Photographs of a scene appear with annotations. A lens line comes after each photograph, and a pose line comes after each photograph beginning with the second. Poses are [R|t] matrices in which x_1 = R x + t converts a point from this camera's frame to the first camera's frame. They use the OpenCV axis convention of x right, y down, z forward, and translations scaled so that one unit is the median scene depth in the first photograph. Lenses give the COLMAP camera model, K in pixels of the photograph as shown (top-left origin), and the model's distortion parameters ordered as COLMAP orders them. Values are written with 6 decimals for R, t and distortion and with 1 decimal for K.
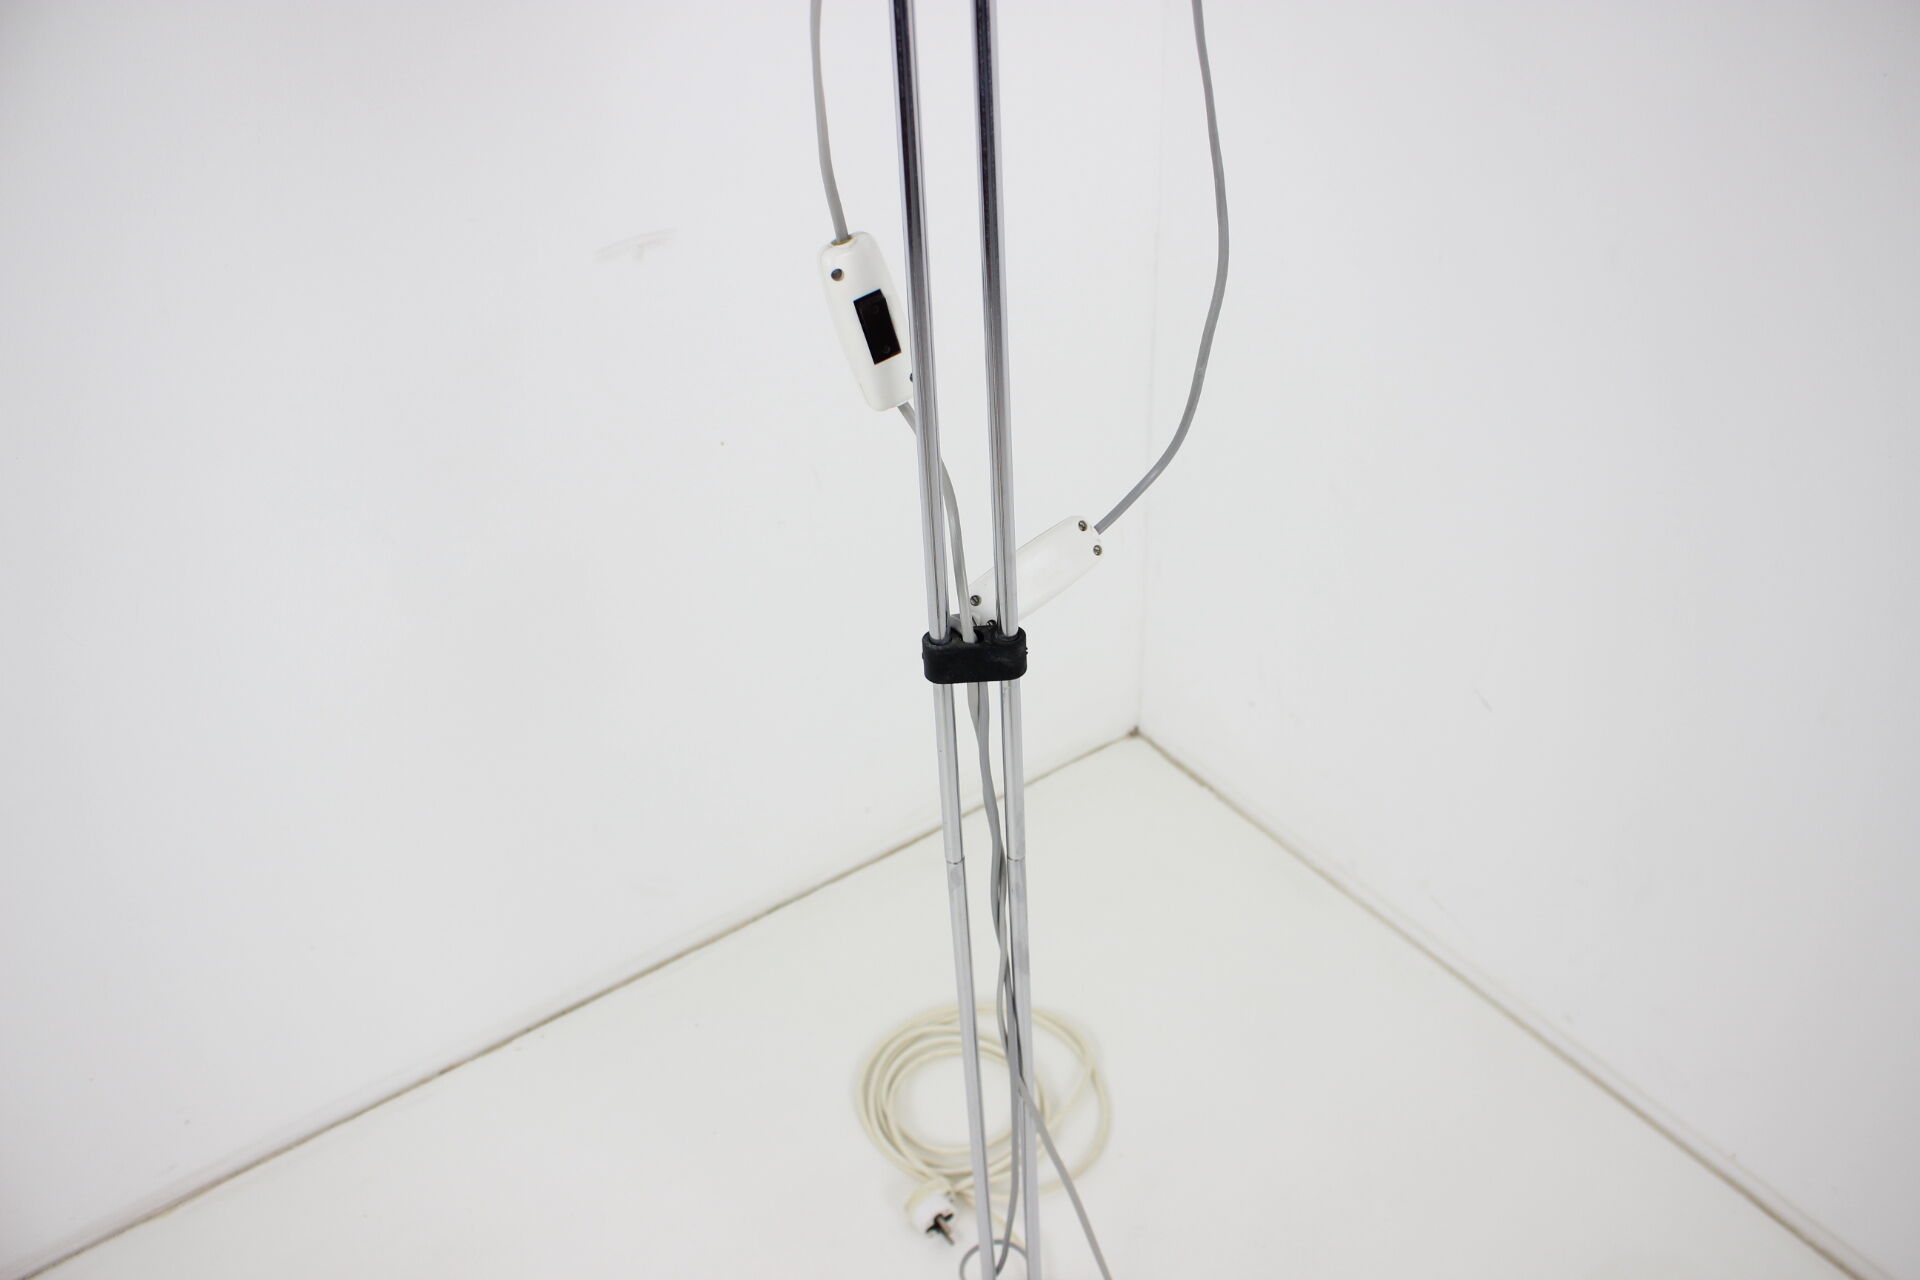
lens RADIAL K [[1610.3, 0, 960.0], [0, 1610.3, 640.0], [0, 0, 1]] dist [-0.130244, 0.100439]
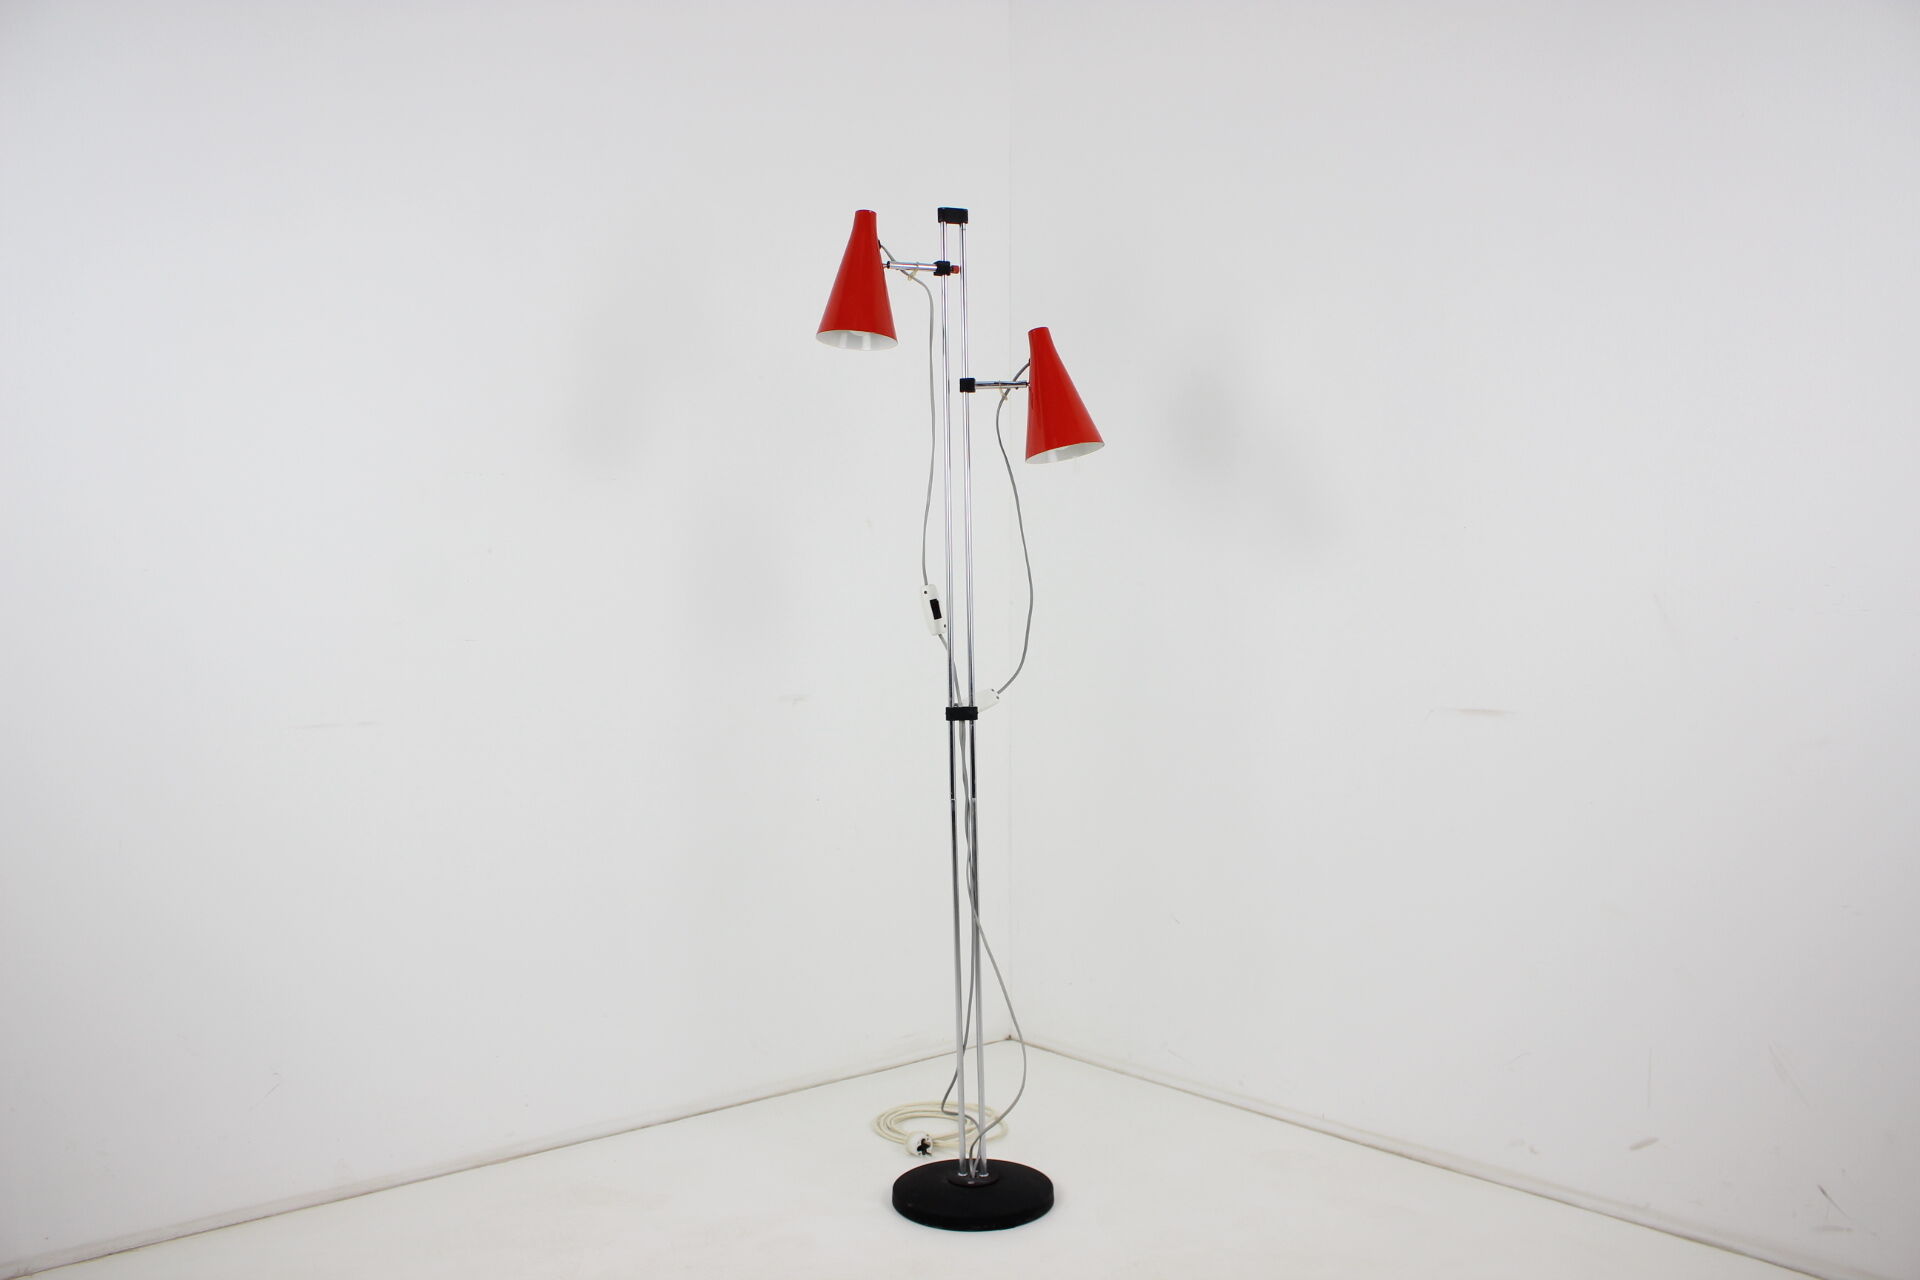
lens RADIAL K [[1610.3, 0, 960.0], [0, 1610.3, 640.0], [0, 0, 1]] dist [-0.130244, 0.100439]
pose [[0.995416, 0.021923, 0.093088, -0.314015], [0.033080, 0.834358, -0.550230, 1.744097], [-0.089731, 0.550787, 0.829808, -1.843529]]
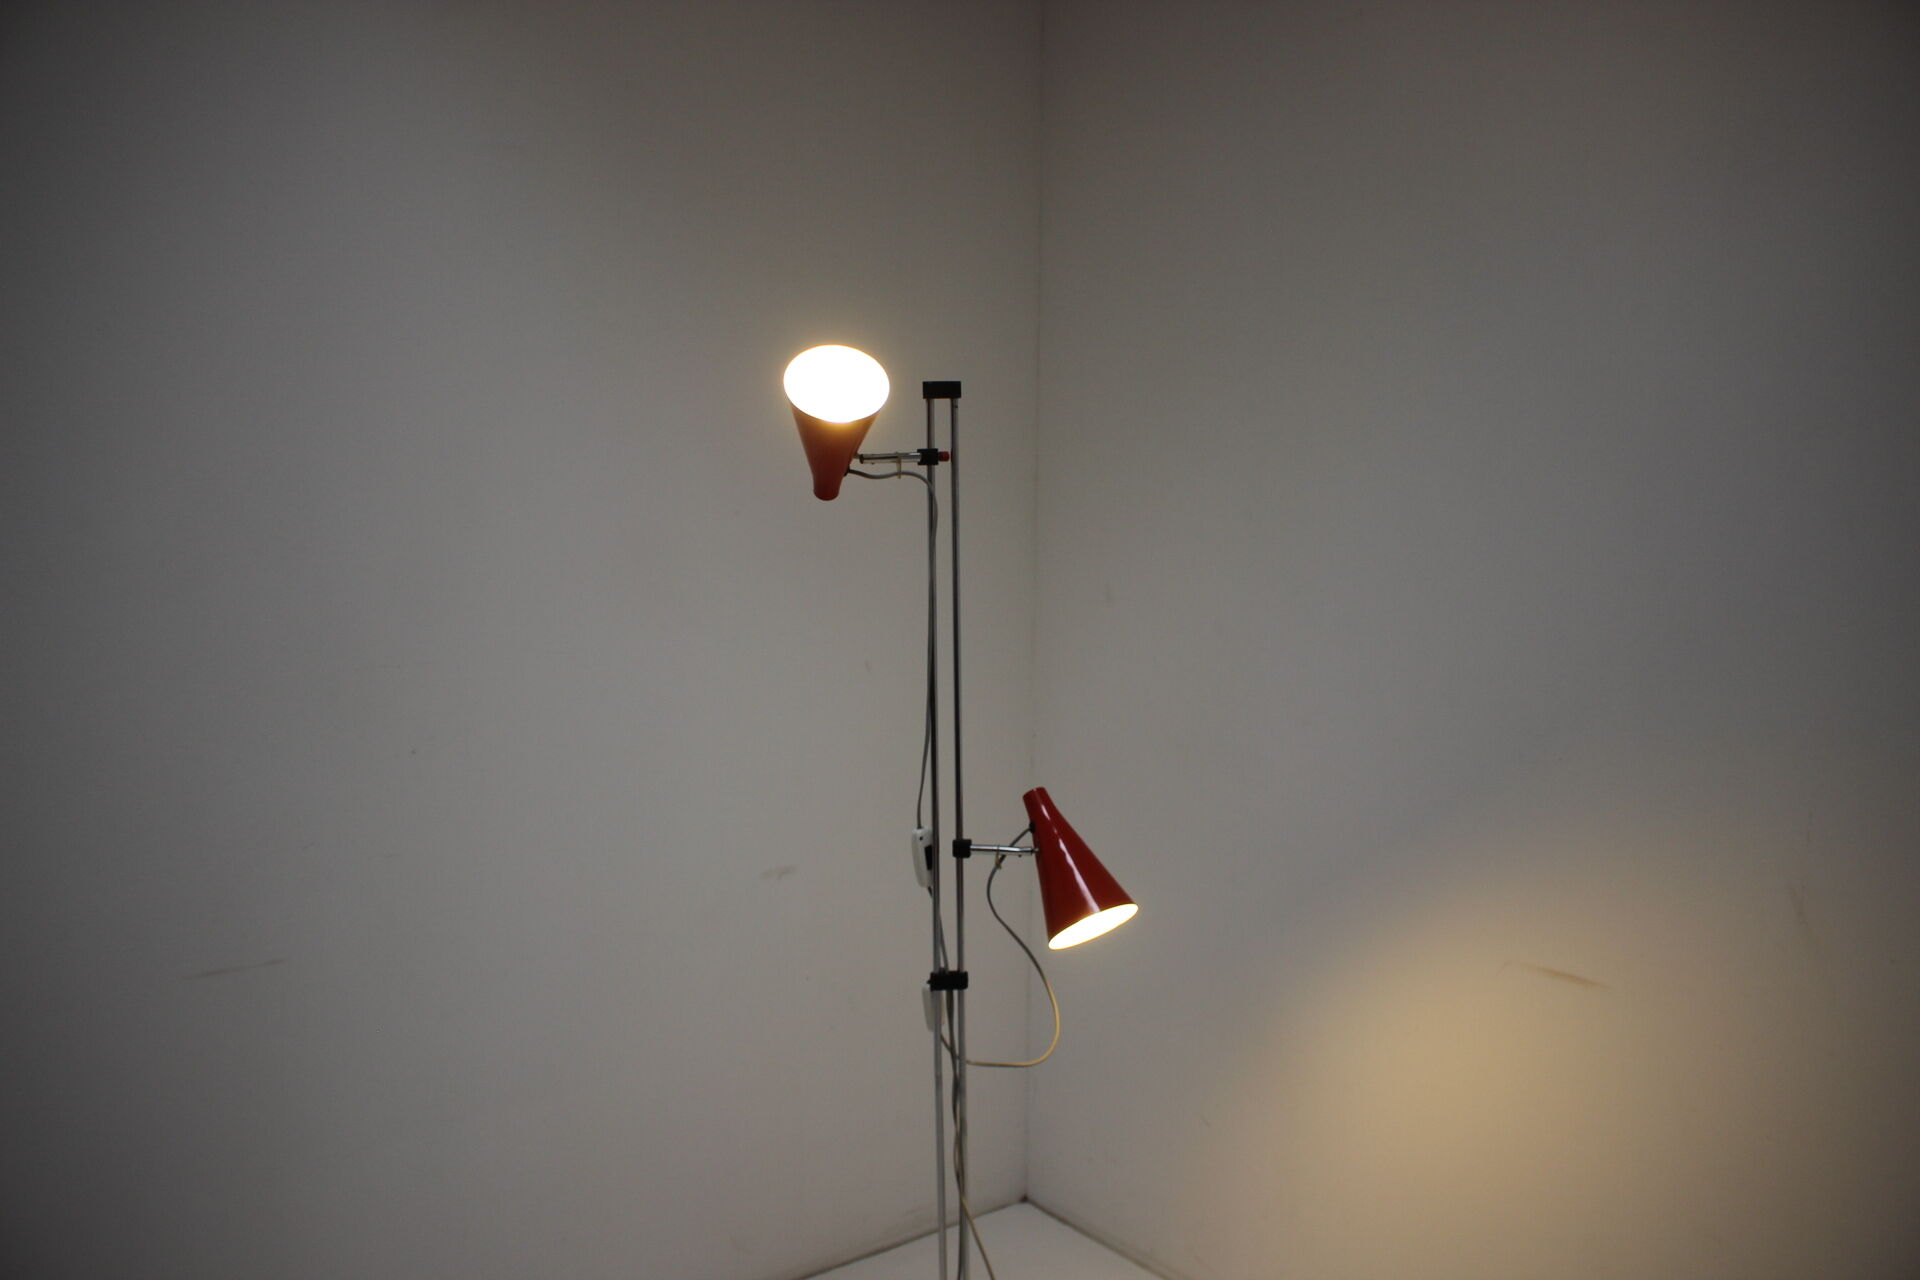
lens RADIAL K [[1610.3, 0, 960.0], [0, 1610.3, 640.0], [0, 0, 1]] dist [-0.130244, 0.100439]
pose [[0.998585, 0.025656, 0.046589, -0.118764], [-0.001147, 0.886150, -0.463398, 0.792559], [-0.053174, 0.462688, 0.884925, -1.767212]]
